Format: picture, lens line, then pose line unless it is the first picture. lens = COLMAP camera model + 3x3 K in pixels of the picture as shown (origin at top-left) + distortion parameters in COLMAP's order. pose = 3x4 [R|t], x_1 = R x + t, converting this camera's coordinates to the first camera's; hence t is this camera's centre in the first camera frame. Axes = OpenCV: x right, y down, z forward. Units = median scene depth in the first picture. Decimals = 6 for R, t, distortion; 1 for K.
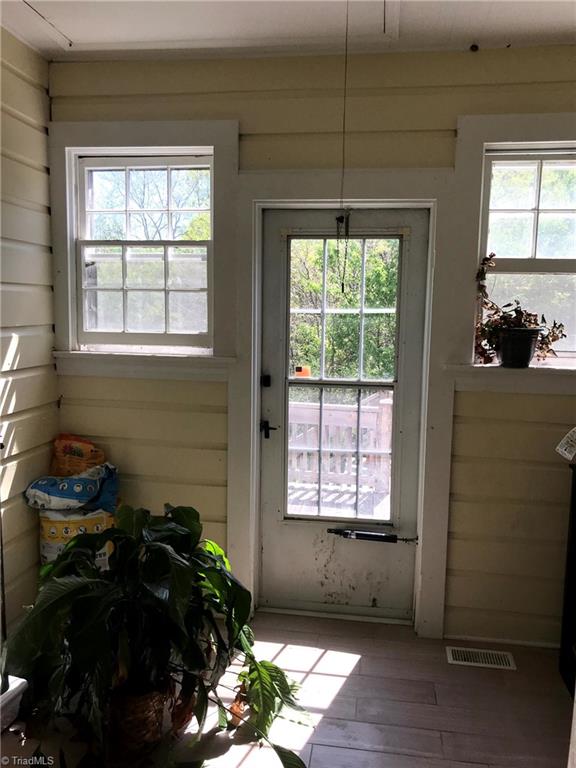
lens RADIAL K [[623.9, 0, 290.6], [0, 623.9, 379.3], [0, 0, 1]] dist [0.037587, -0.053798]
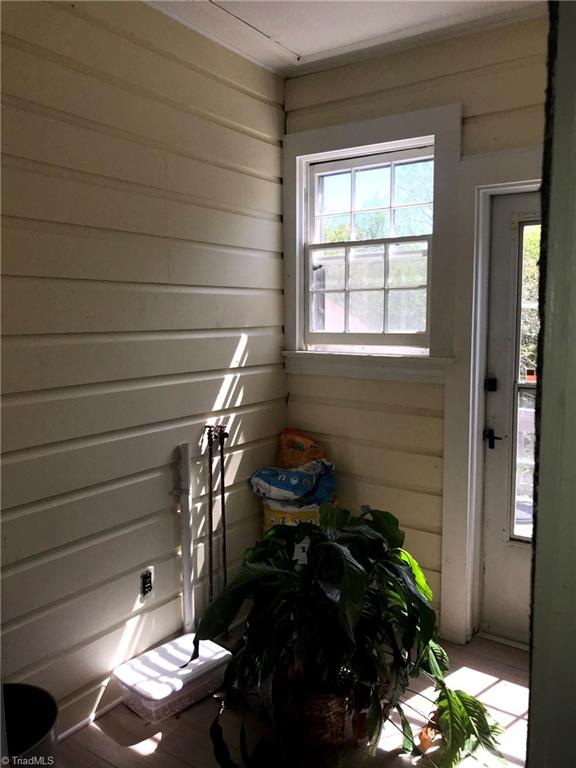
lens RADIAL K [[623.9, 0, 290.6], [0, 623.9, 379.3], [0, 0, 1]] dist [0.037587, -0.053798]
pose [[0.893897, 0.027461, -0.447430, 0.113520], [-0.030556, 0.999533, 0.000299, 0.003429], [0.447229, 0.013405, 0.894319, 0.059023]]
